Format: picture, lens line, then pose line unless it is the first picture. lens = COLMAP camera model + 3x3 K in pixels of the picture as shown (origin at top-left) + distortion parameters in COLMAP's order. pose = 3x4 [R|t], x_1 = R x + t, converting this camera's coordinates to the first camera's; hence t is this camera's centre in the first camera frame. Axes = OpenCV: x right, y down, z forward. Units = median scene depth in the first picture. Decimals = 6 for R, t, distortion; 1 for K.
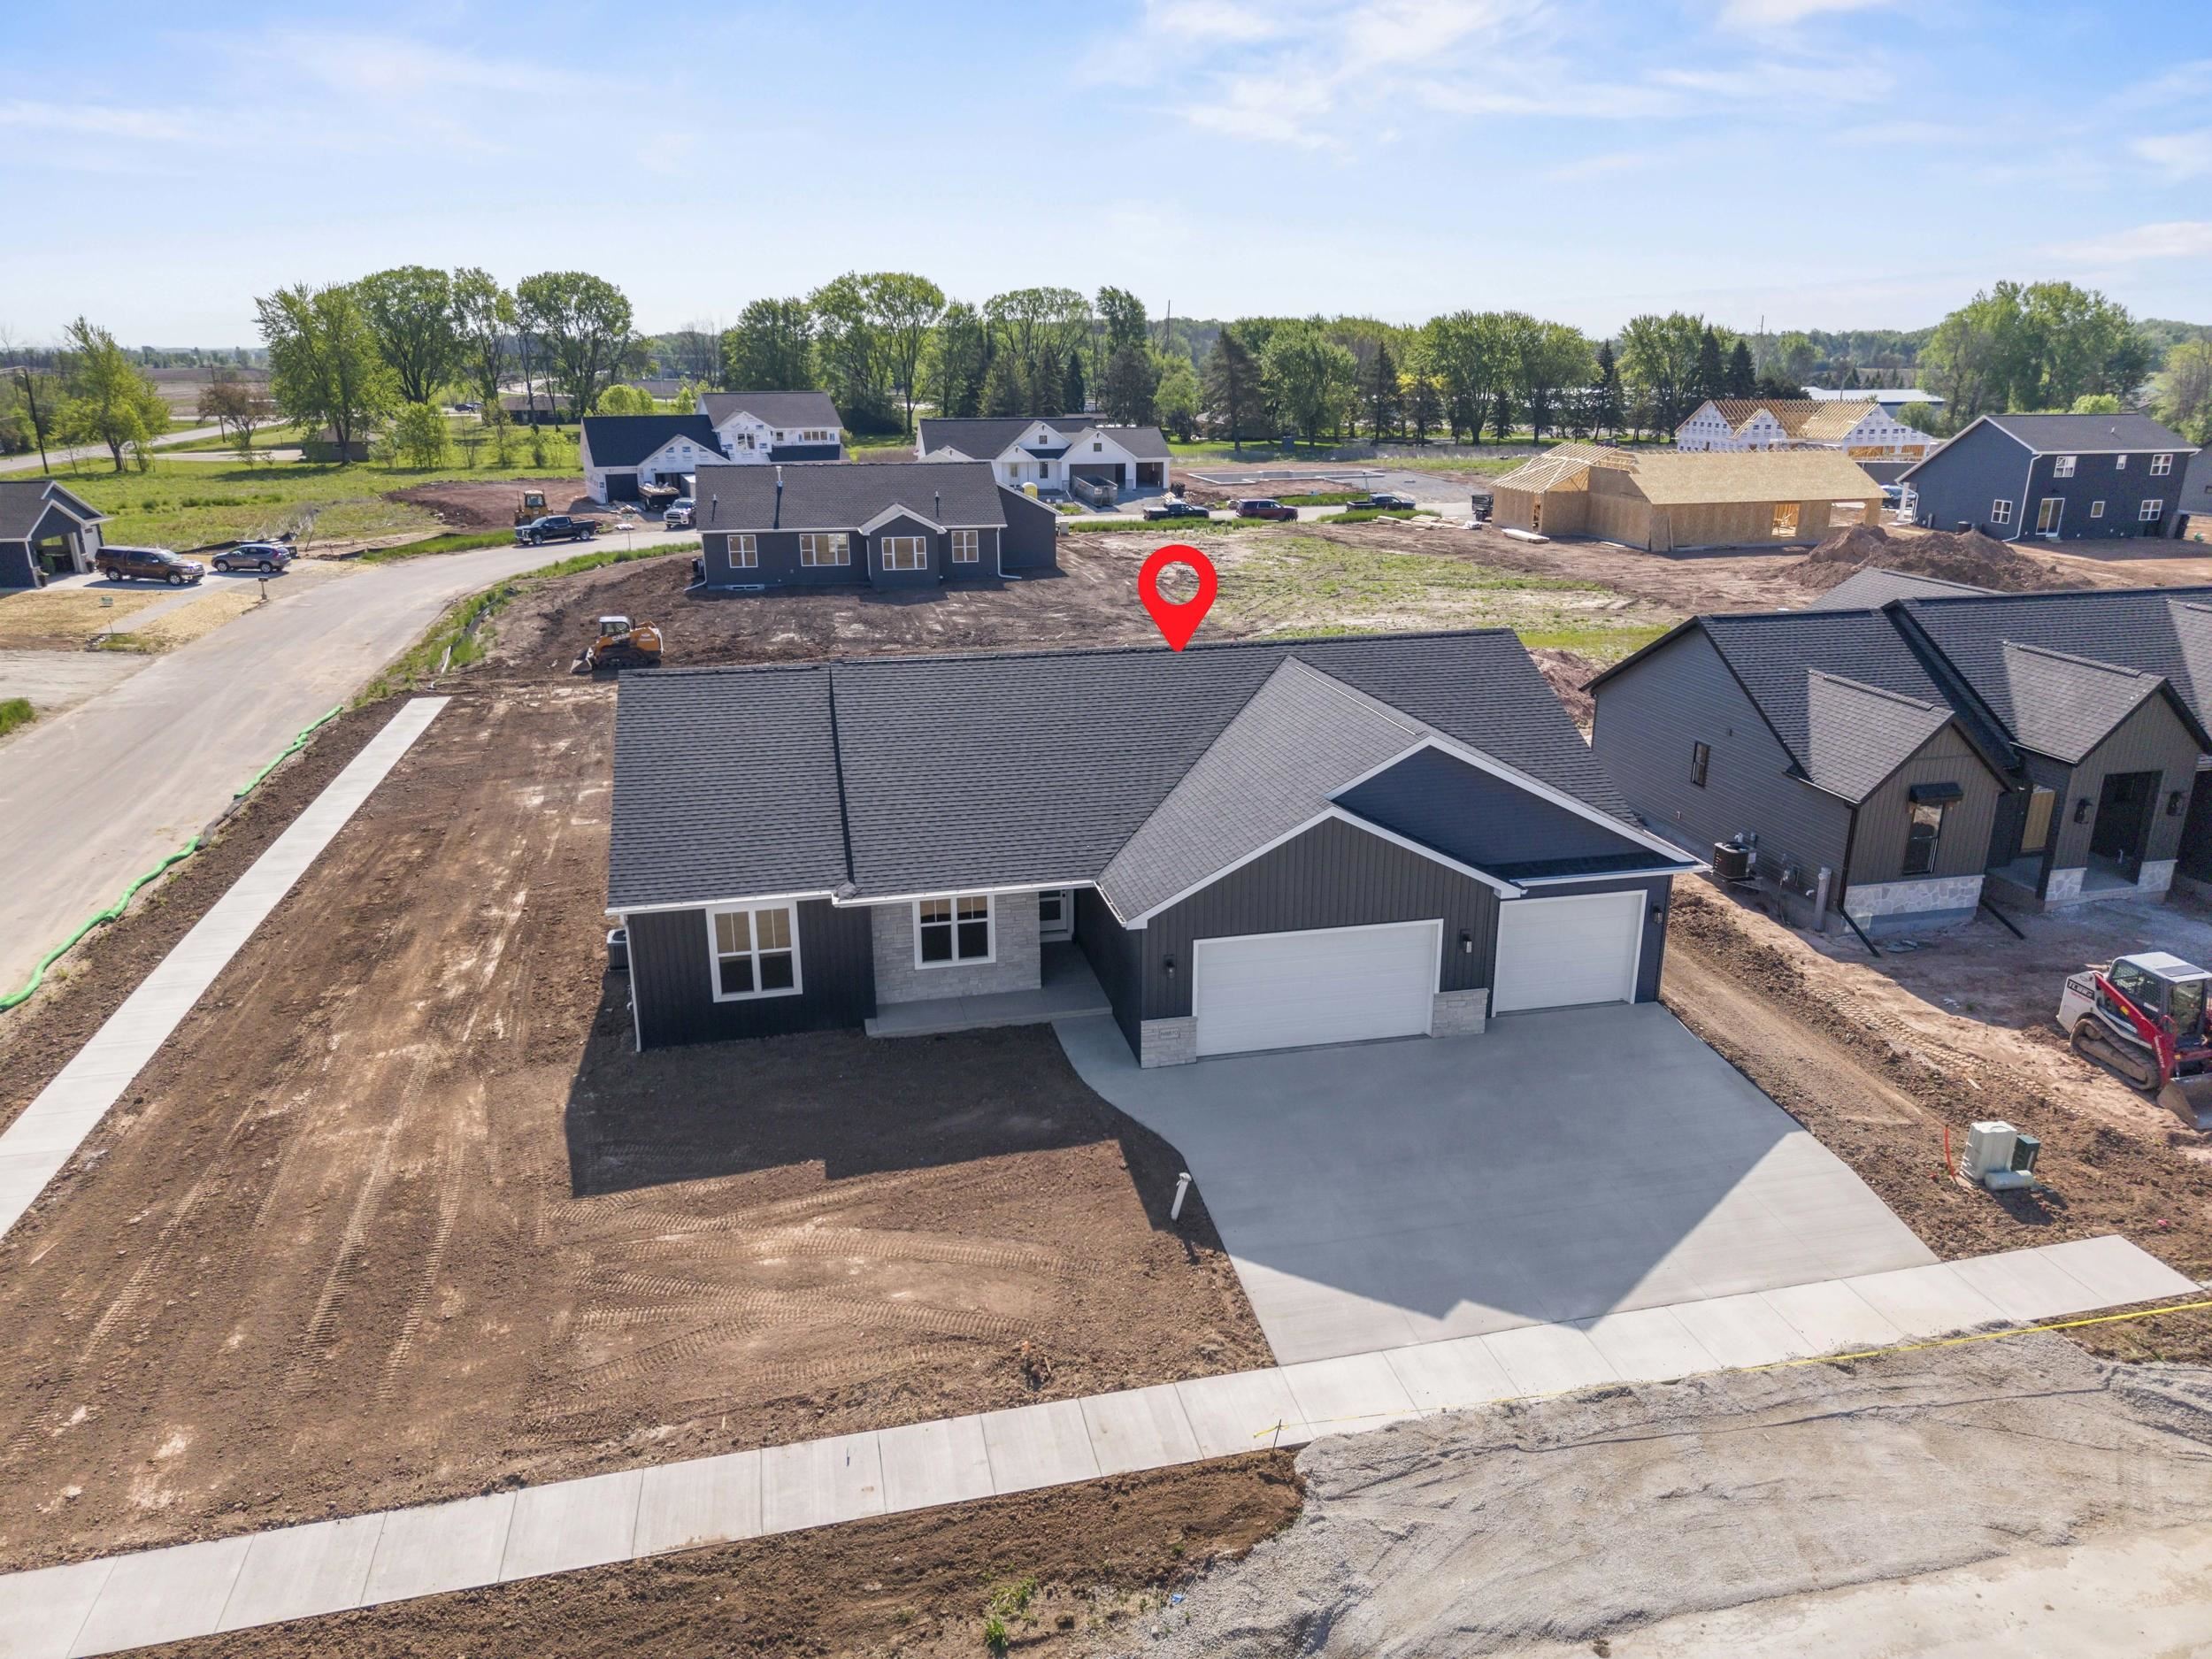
lens RADIAL K [[1478.9, 0, 1106.0], [0, 1478.9, 829.5], [0, 0, 1]] dist [0.020307, -0.018486]
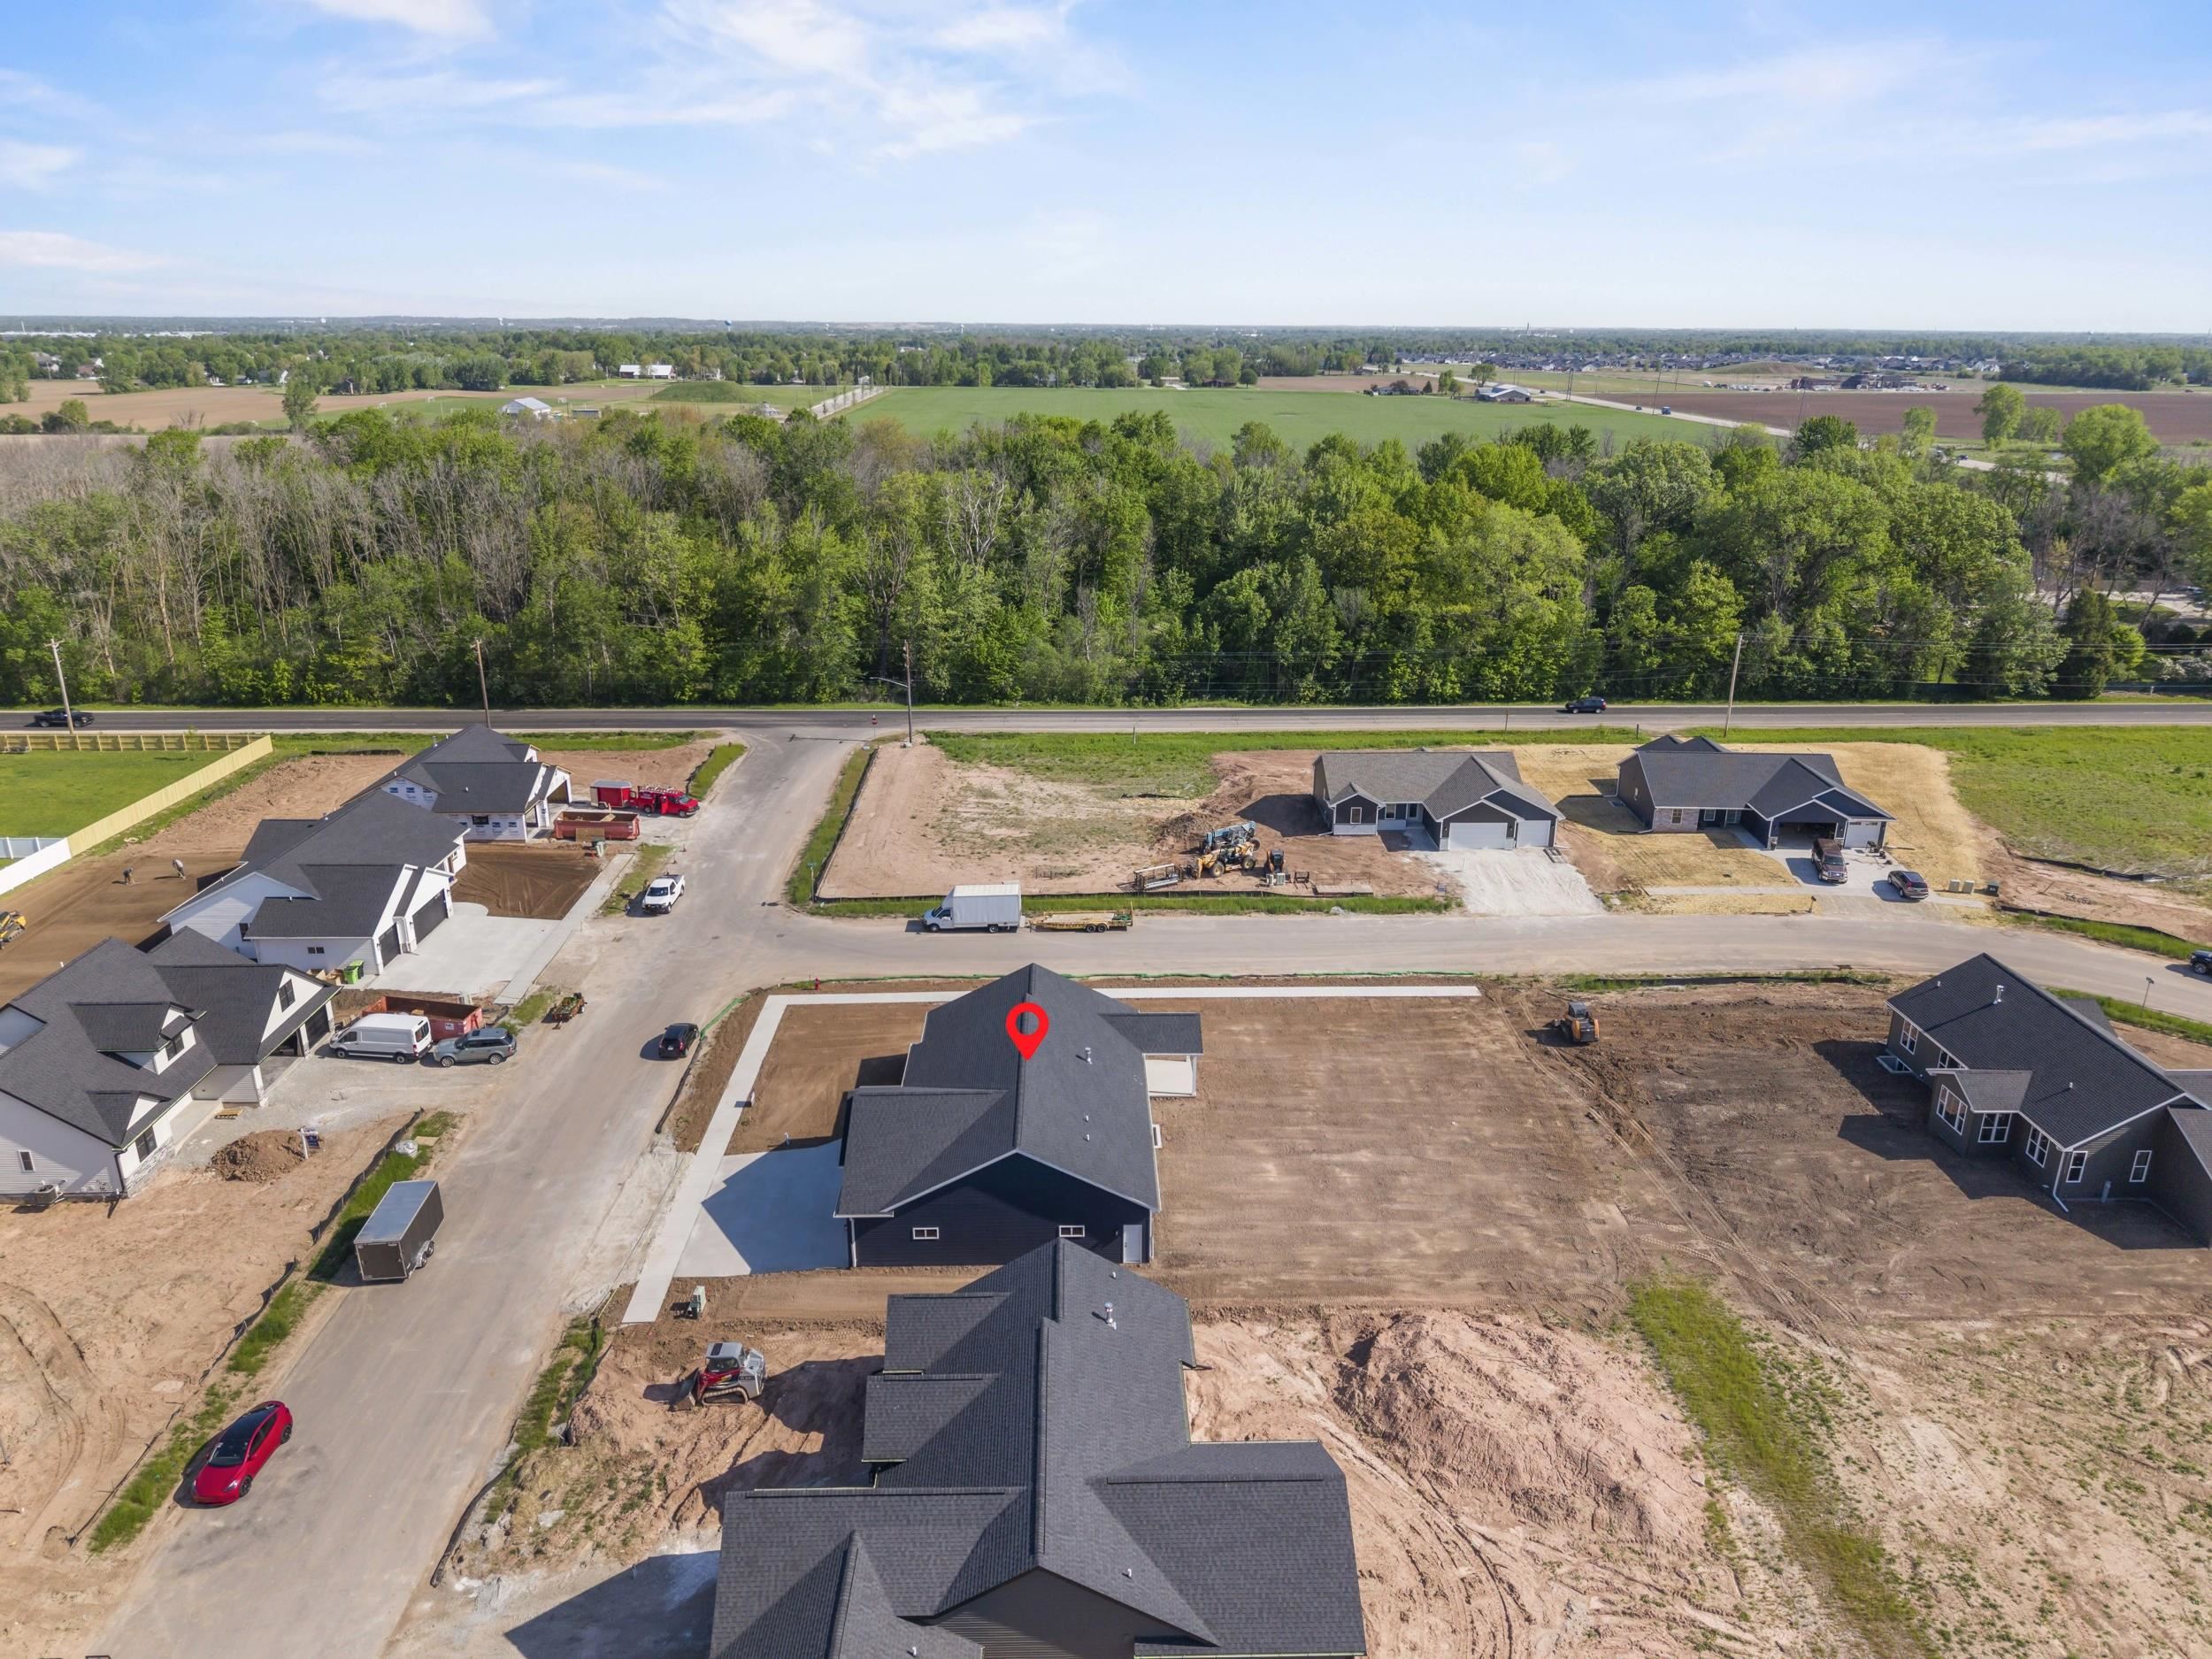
lens RADIAL K [[1477.2, 0, 1106.0], [0, 1477.2, 829.5], [0, 0, 1]] dist [0.030810, -0.034195]
pose [[-0.195359, 0.319351, -0.927281, 2.236521], [-0.308768, 0.877389, 0.367220, -1.461932], [0.930858, 0.358054, -0.072800, 1.318703]]
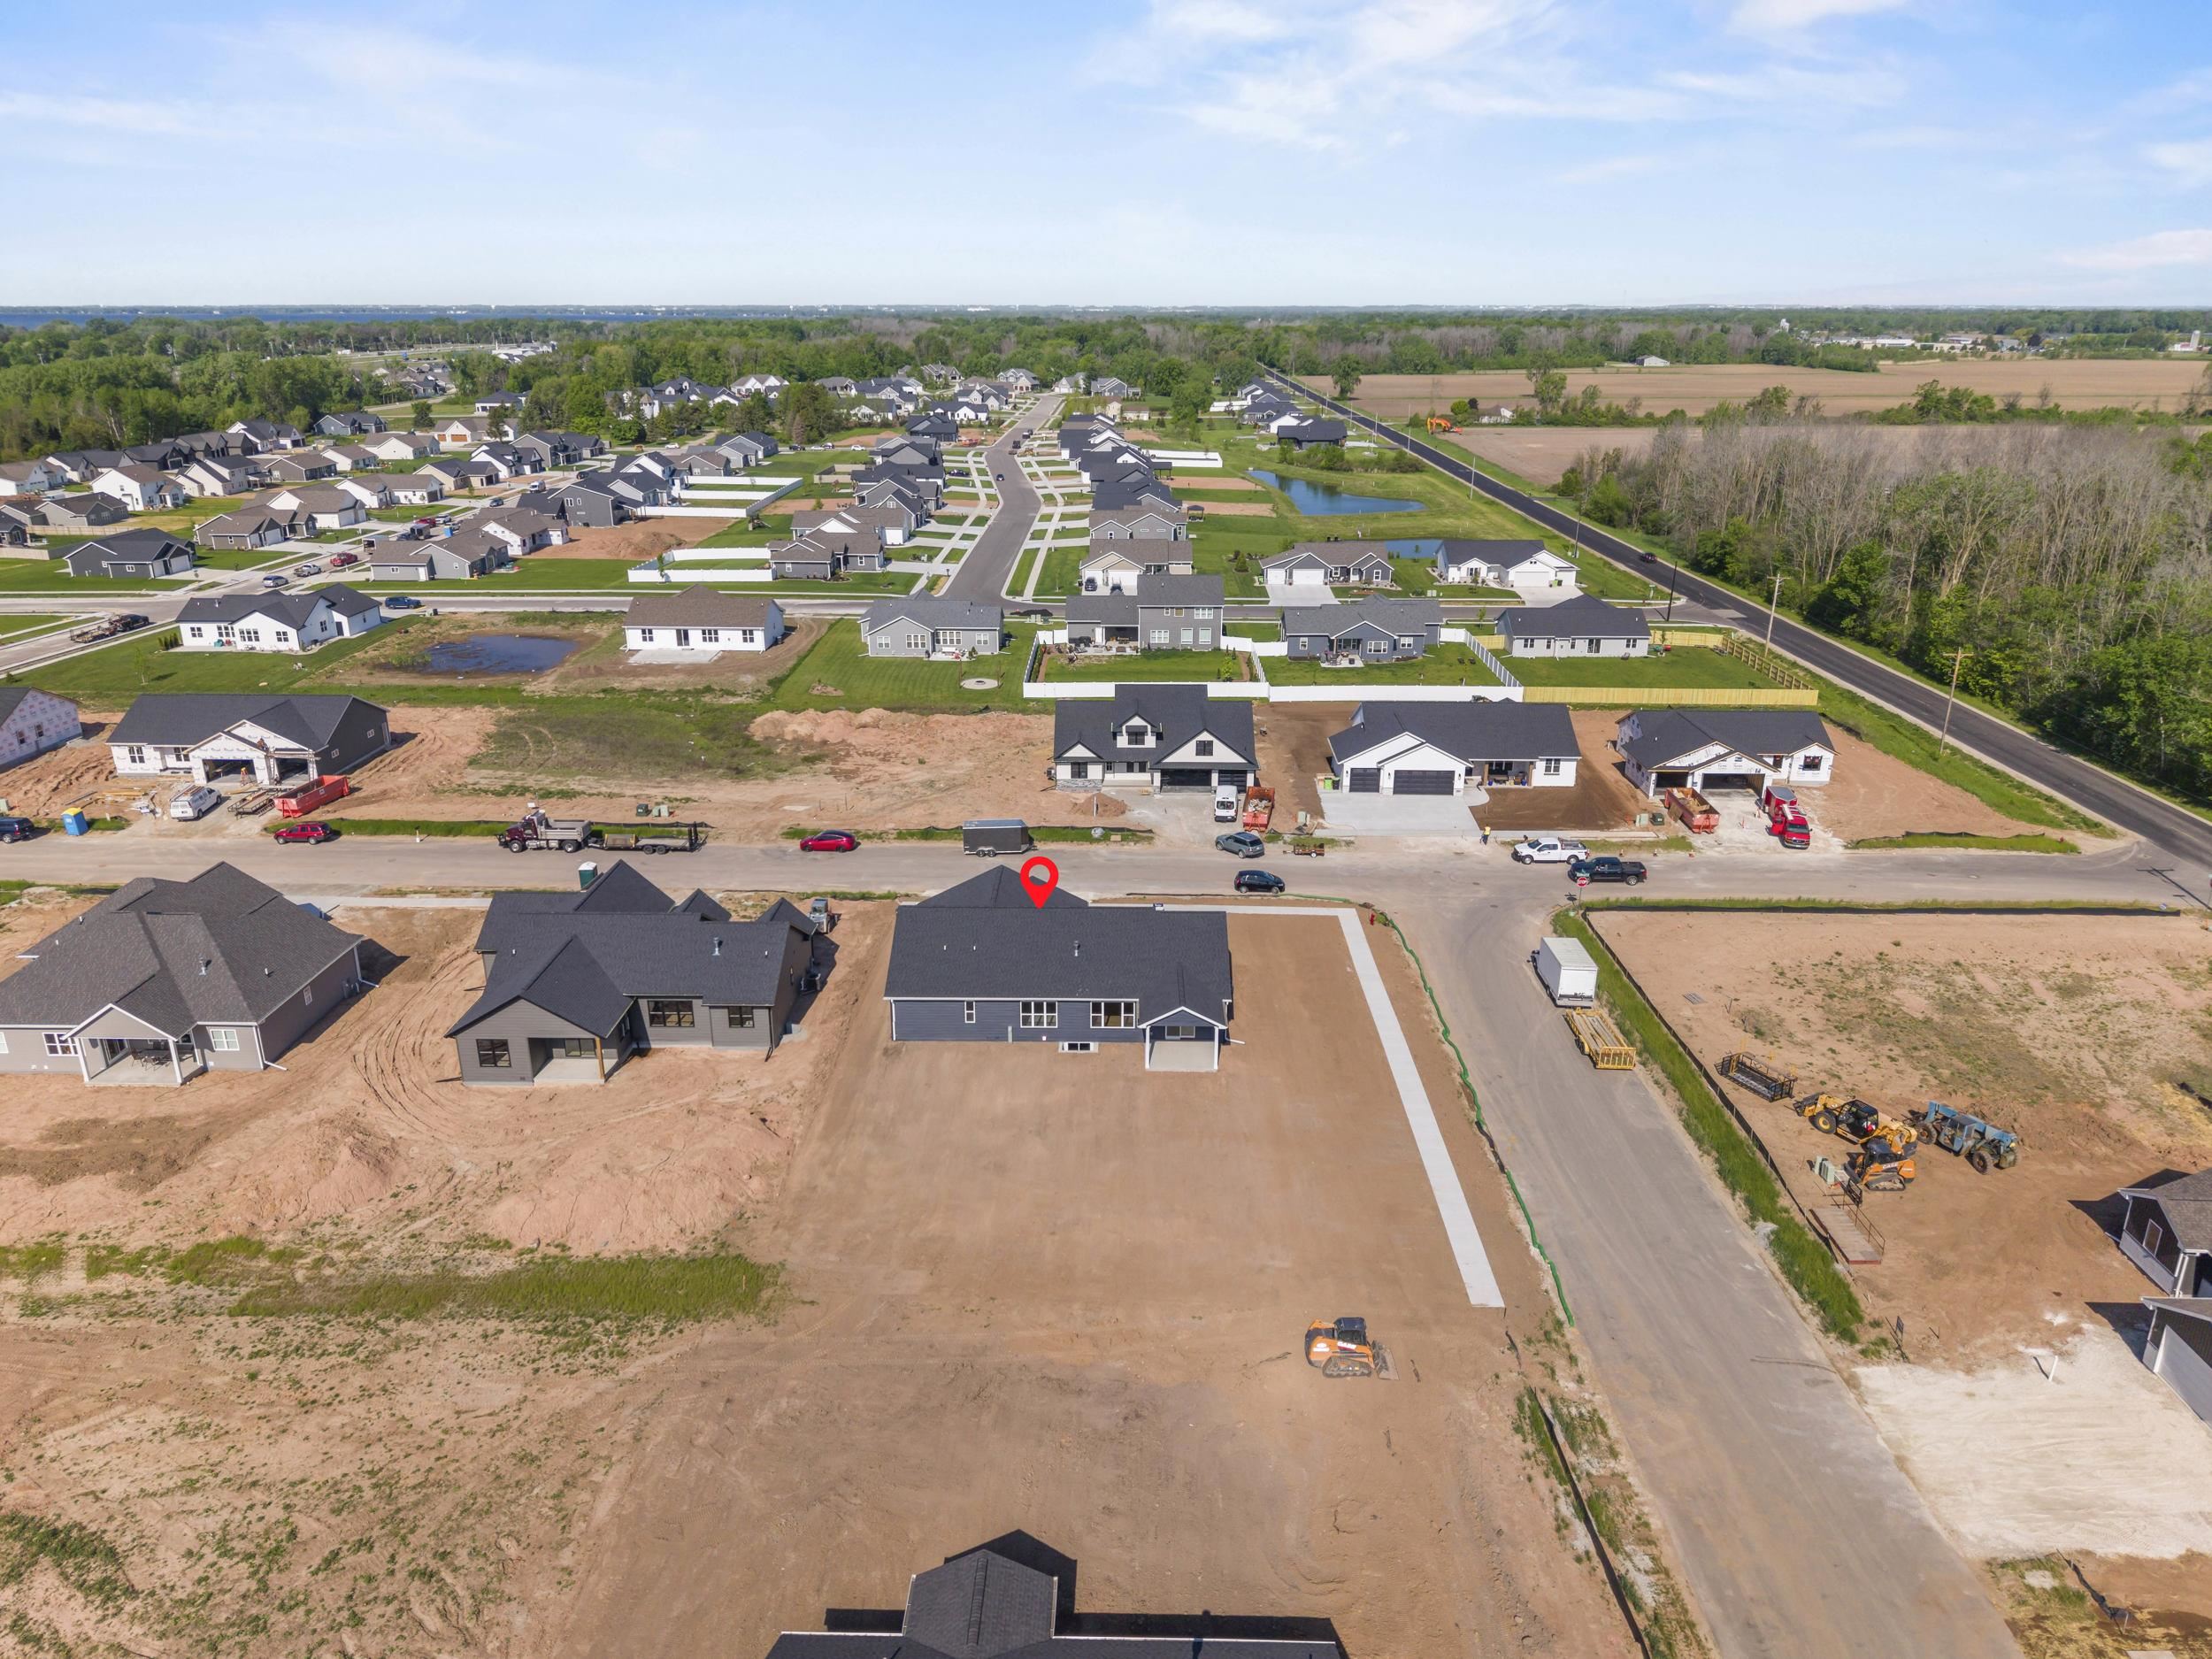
lens RADIAL K [[1478.3, 0, 1105.8], [0, 1478.3, 835.0], [0, 0, 1]] dist [0.090556, -0.132233]
pose [[-0.971304, -0.079107, 0.224300, -0.791659], [0.074074, 0.795547, 0.601347, -2.139181], [-0.226012, 0.600706, -0.766858, 3.421914]]
